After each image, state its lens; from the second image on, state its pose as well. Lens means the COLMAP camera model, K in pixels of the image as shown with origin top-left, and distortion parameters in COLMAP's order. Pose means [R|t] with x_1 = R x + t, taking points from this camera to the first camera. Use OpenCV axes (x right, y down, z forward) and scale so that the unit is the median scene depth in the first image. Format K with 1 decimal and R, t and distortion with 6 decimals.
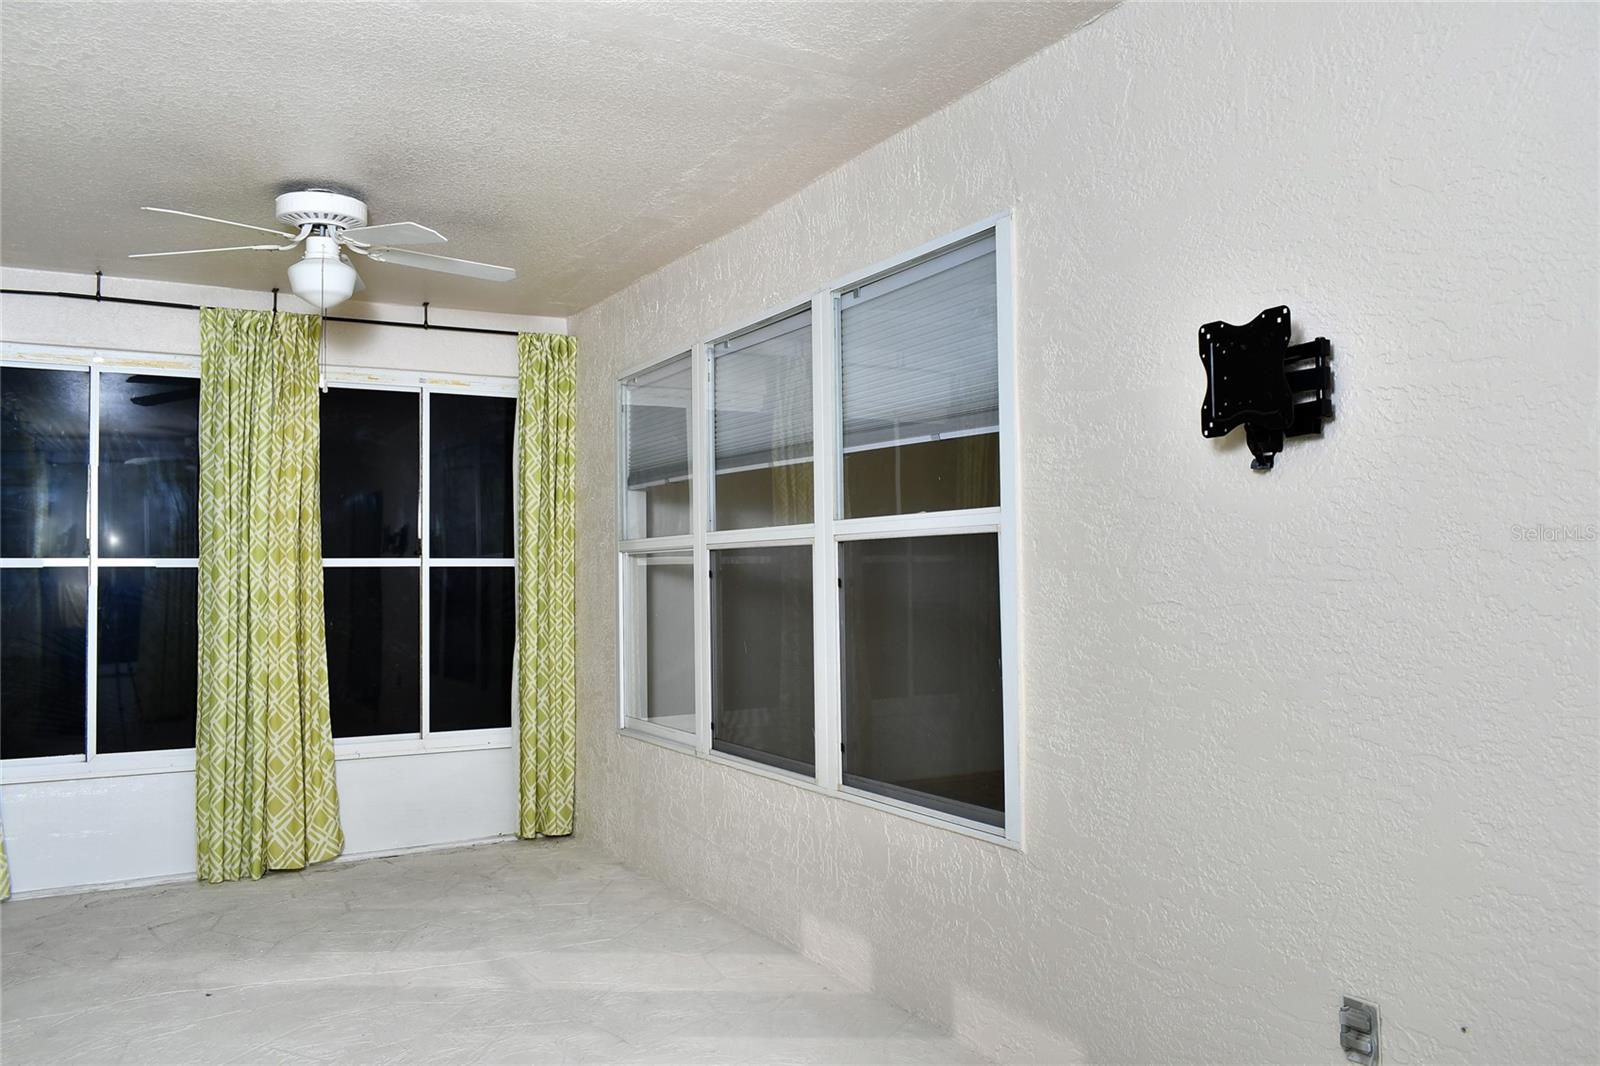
lens RADIAL K [[1232.4, 0, 798.4], [0, 1232.4, 539.6], [0, 0, 1]] dist [-0.017279, -0.002750]
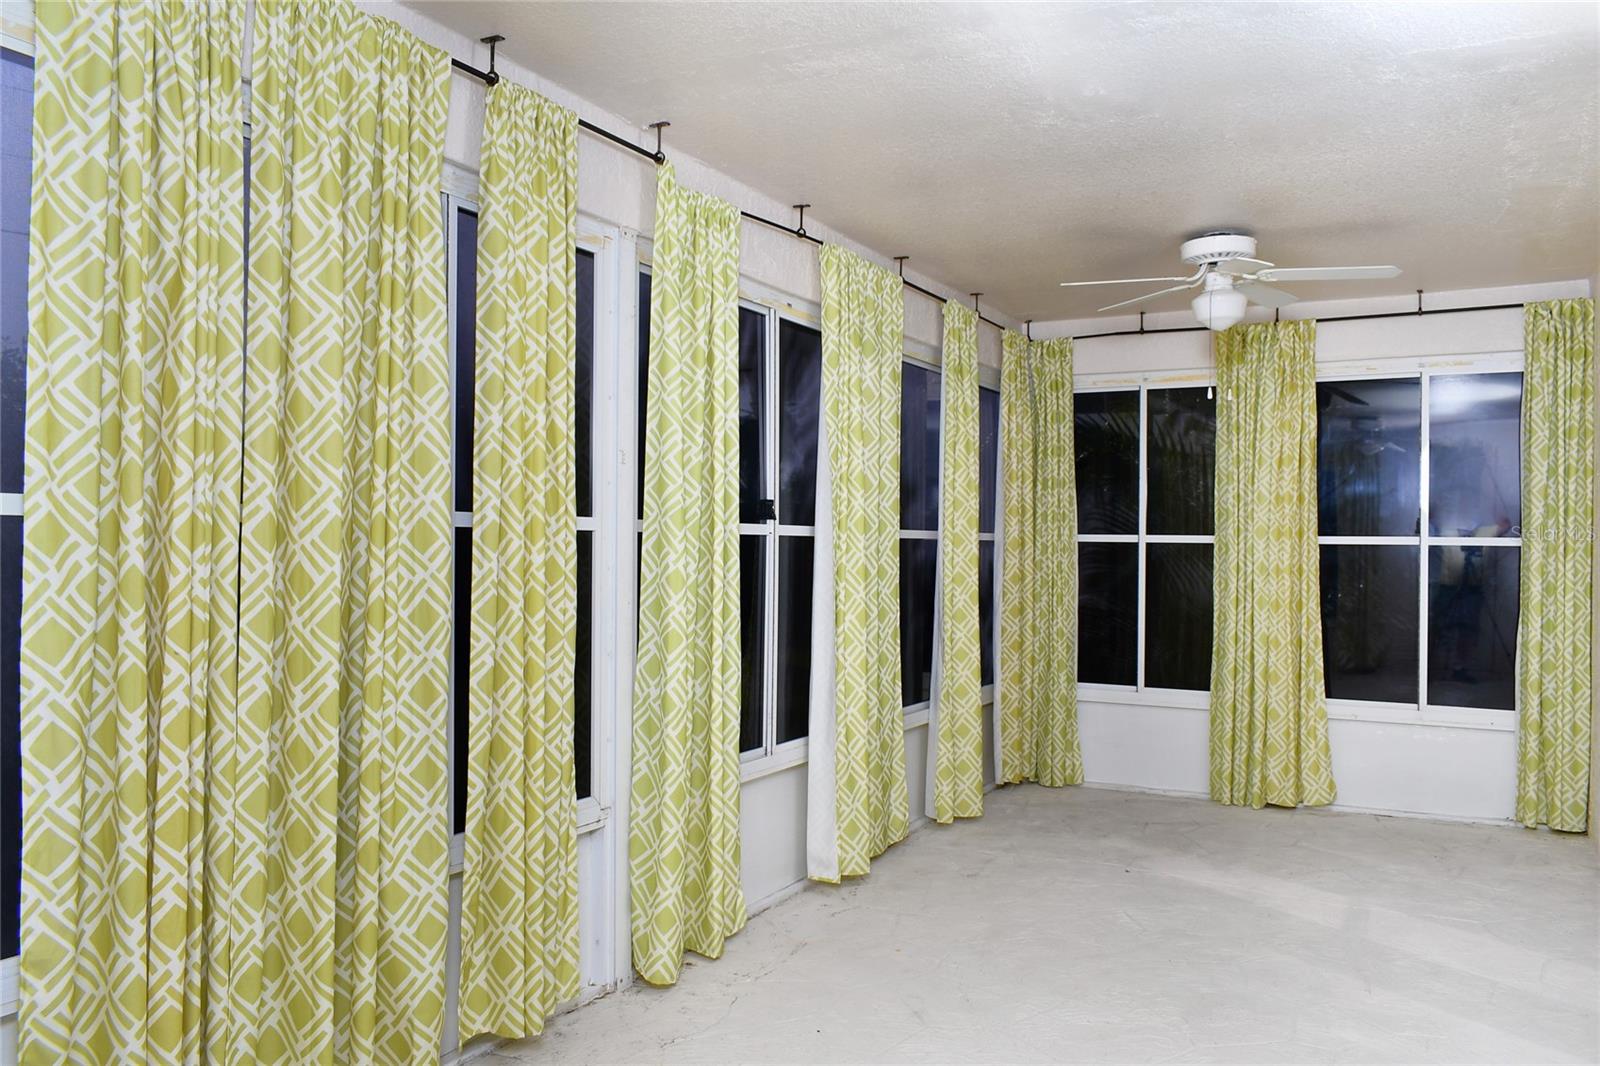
lens RADIAL K [[1232.4, 0, 796.5], [0, 1232.4, 542.9], [0, 0, 1]] dist [-0.017279, -0.002750]
pose [[0.533239, 0.015166, -0.845829, 0.309651], [0.010265, 0.999650, 0.024396, -0.011296], [0.845903, -0.021691, 0.532896, 0.003090]]
